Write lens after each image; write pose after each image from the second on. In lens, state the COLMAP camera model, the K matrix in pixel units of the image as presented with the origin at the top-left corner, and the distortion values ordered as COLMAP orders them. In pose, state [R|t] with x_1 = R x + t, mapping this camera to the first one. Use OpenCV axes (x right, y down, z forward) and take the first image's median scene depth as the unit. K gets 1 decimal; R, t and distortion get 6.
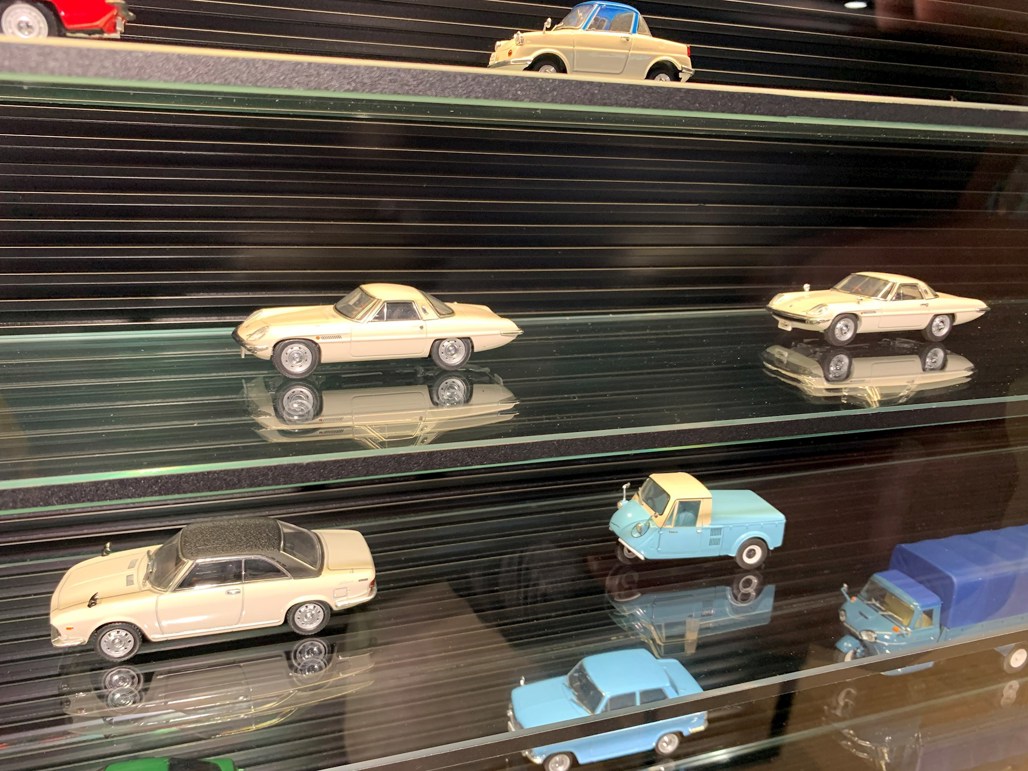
lens RADIAL K [[794.3, 0, 513.2], [0, 794.3, 380.9], [0, 0, 1]] dist [-0.001888, 0.006711]
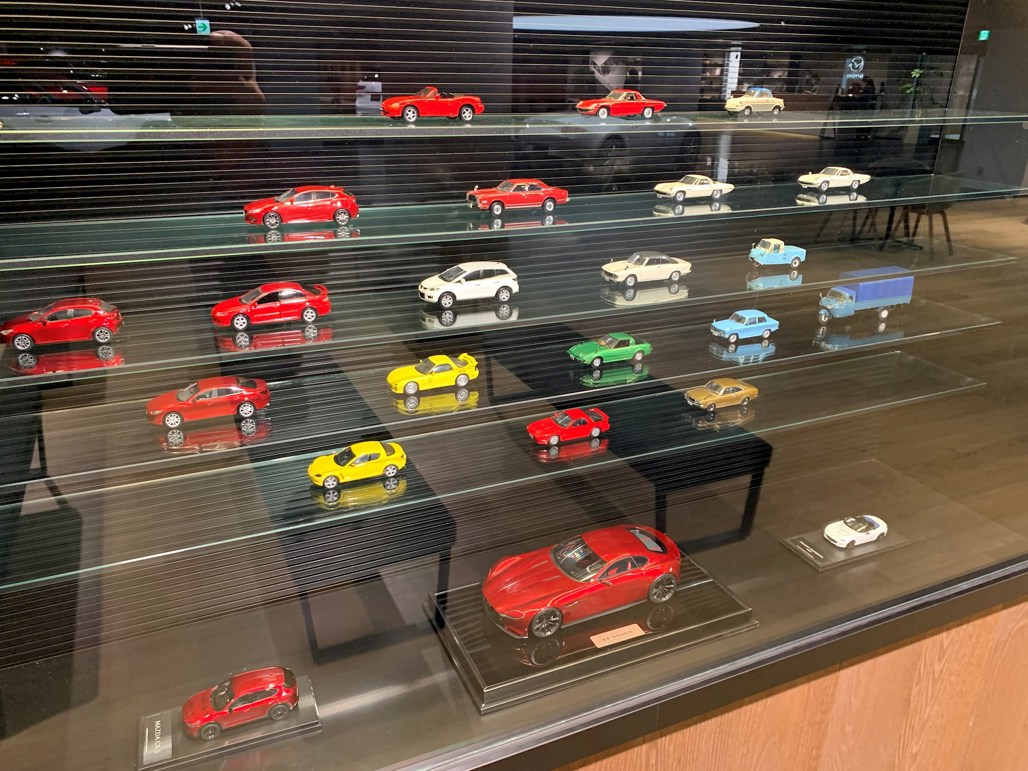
lens RADIAL K [[794.3, 0, 514.7], [0, 794.3, 385.5], [0, 0, 1]] dist [-0.001888, 0.006711]
pose [[0.995399, -0.058281, 0.076047, -1.003400], [0.050162, 0.993246, 0.104625, 0.304343], [-0.081631, -0.100329, 0.991600, -1.924701]]
